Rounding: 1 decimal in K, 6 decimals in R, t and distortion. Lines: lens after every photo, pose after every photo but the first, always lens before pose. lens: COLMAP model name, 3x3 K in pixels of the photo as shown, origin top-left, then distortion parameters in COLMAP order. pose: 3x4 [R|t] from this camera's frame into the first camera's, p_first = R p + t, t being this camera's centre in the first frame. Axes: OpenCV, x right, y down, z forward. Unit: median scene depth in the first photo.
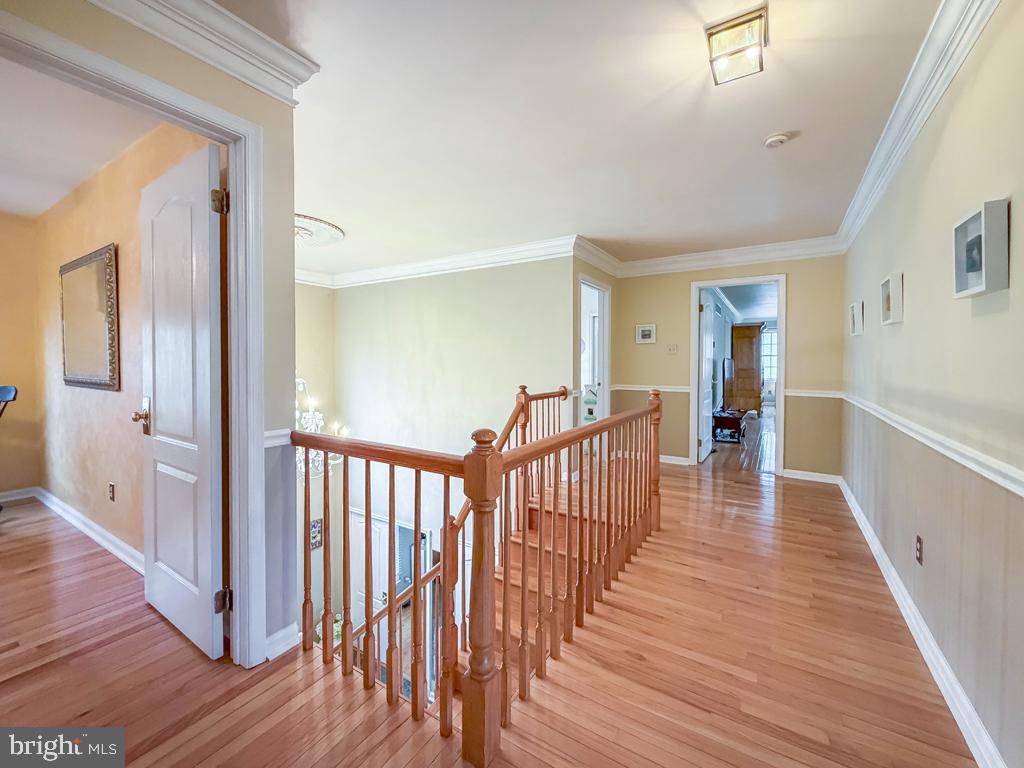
lens RADIAL K [[417.5, 0, 510.4], [0, 417.5, 375.1], [0, 0, 1]] dist [-0.000682, -0.000976]
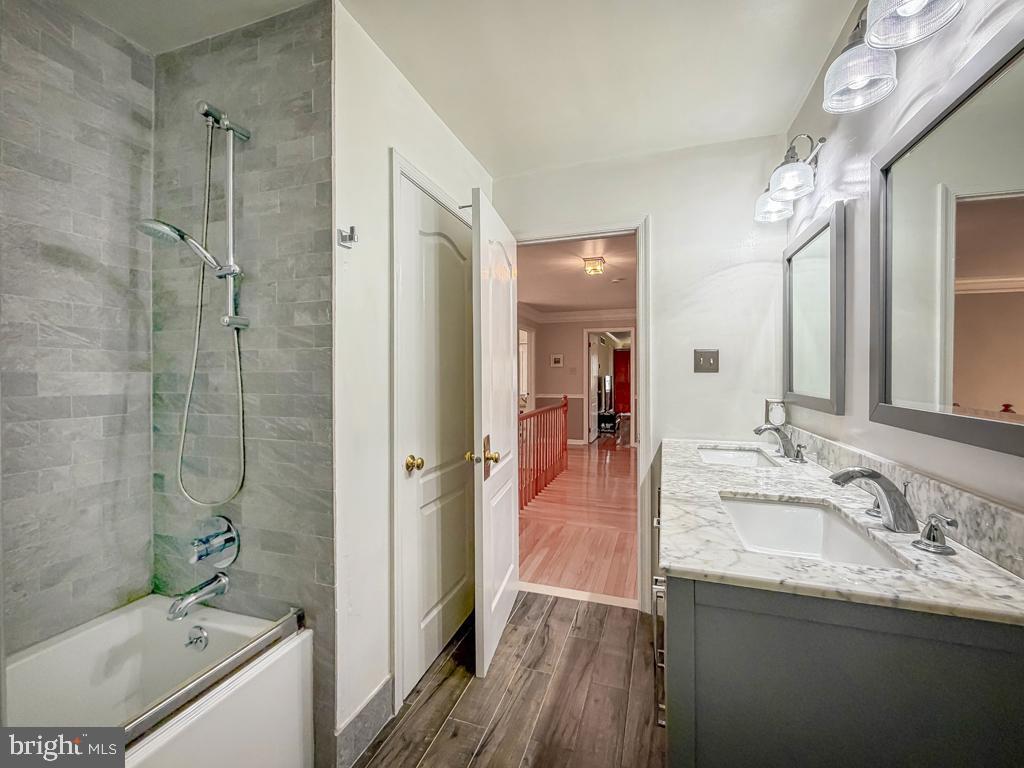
lens RADIAL K [[417.5, 0, 515.3], [0, 417.5, 381.8], [0, 0, 1]] dist [-0.000682, -0.000976]
pose [[0.973135, -0.001294, 0.230233, -0.175107], [0.004735, 0.999885, -0.014393, 0.002261], [-0.230188, 0.015097, 0.973029, -0.454430]]
